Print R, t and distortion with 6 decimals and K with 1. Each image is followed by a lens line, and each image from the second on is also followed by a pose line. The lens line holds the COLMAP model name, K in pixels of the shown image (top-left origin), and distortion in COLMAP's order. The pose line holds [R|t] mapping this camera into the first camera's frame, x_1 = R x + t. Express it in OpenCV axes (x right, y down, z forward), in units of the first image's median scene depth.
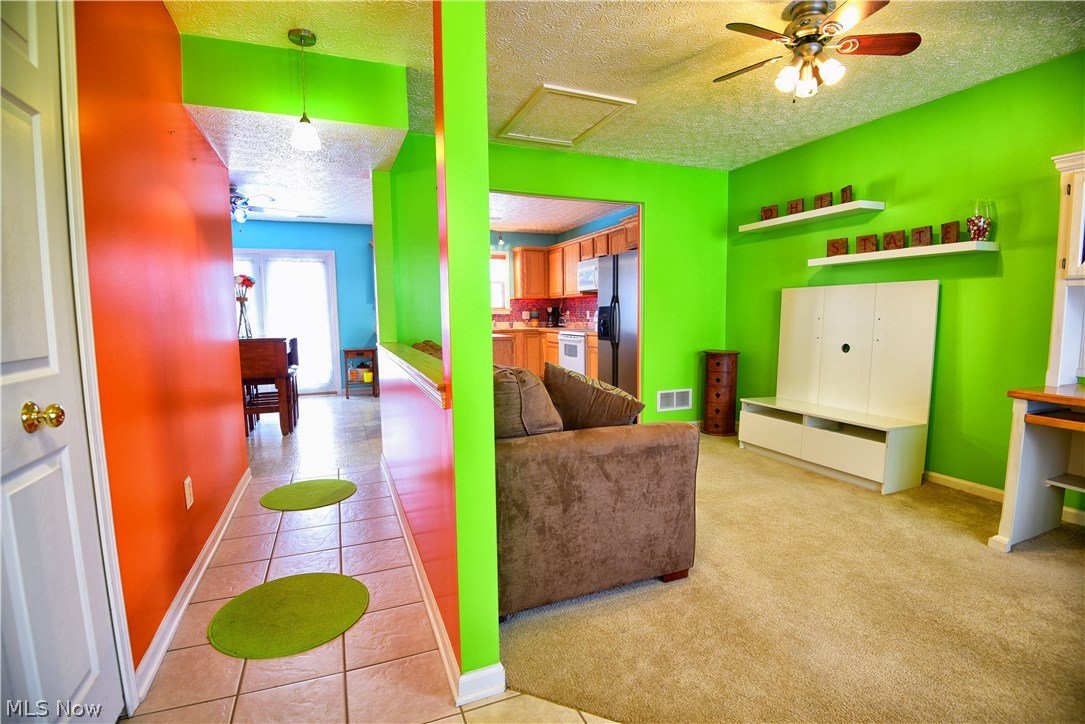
lens RADIAL K [[502.9, 0, 539.6], [0, 502.9, 364.0], [0, 0, 1]] dist [-0.028088, -0.012743]
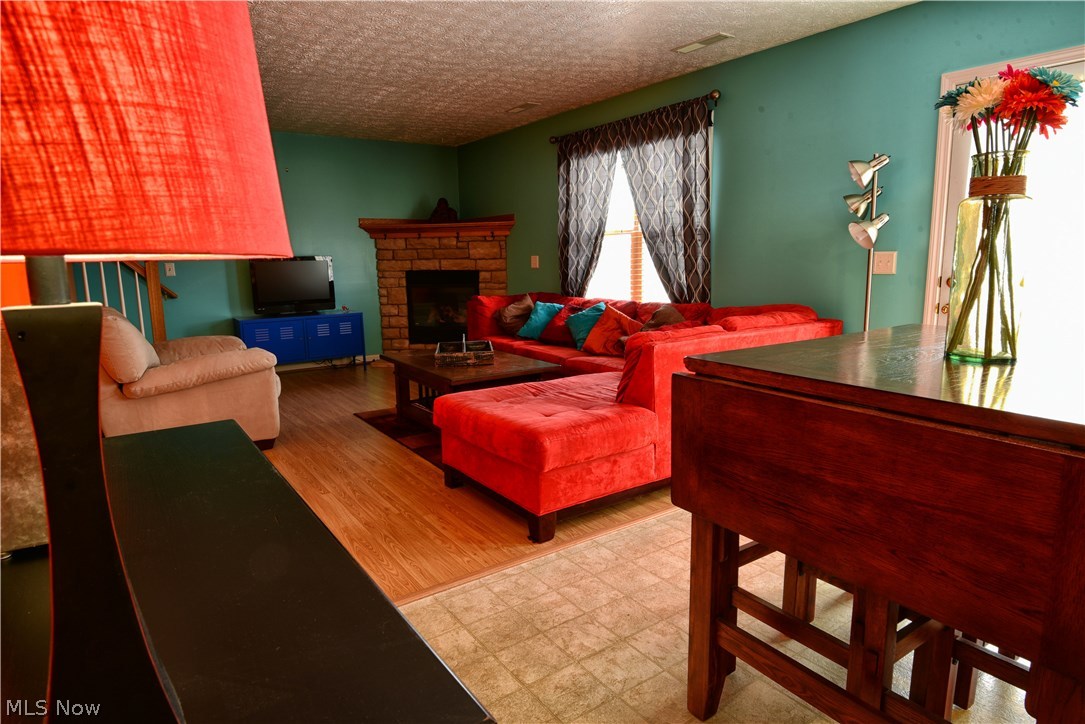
lens RADIAL K [[623.4, 0, 535.7], [0, 623.4, 364.2], [0, 0, 1]] dist [-0.018221, -0.000623]
pose [[0.215181, 0.174130, -0.960924, -0.536541], [-0.082790, 0.983685, 0.159716, -0.115358], [0.973059, 0.045187, 0.226086, 1.088137]]
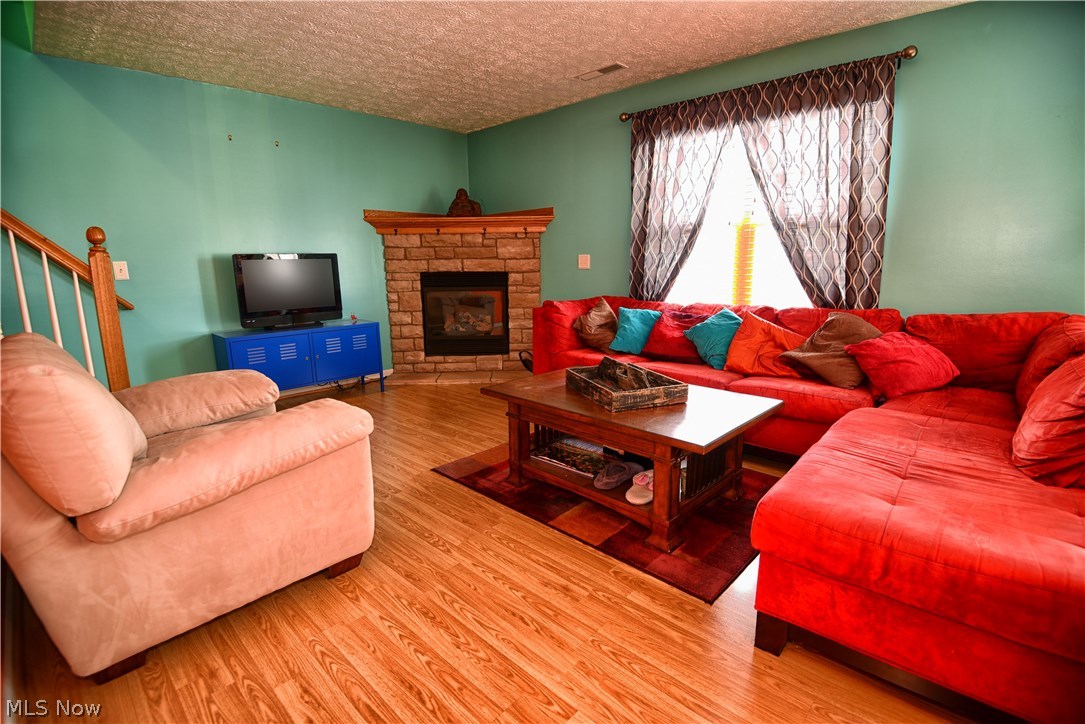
lens RADIAL K [[502.9, 0, 535.9], [0, 502.9, 365.5], [0, 0, 1]] dist [-0.028088, -0.012743]
pose [[0.408388, 0.187482, -0.893347, -1.179094], [-0.082926, 0.982253, 0.168232, -0.062764], [0.909034, 0.005378, 0.416688, 0.833150]]
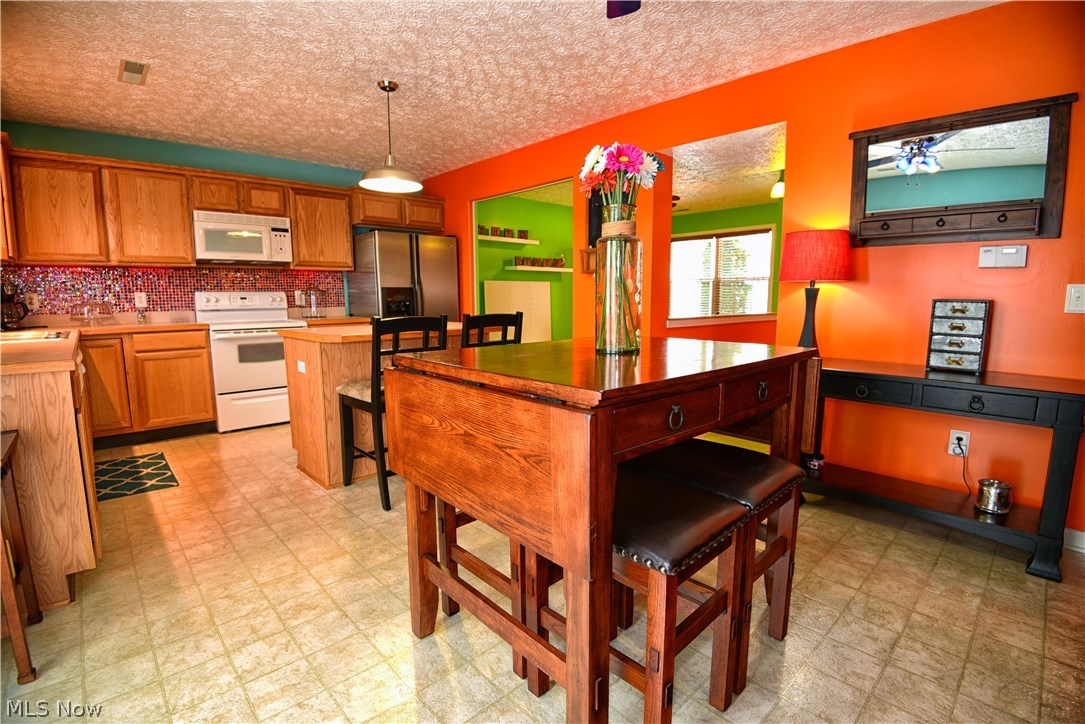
lens RADIAL K [[502.9, 0, 540.2], [0, 502.9, 367.9], [0, 0, 1]] dist [-0.028088, -0.012743]
pose [[-0.362621, -0.118994, 0.924309, -1.268683], [0.100024, 0.981116, 0.165549, -0.146789], [-0.926553, 0.152485, -0.343871, 1.686512]]
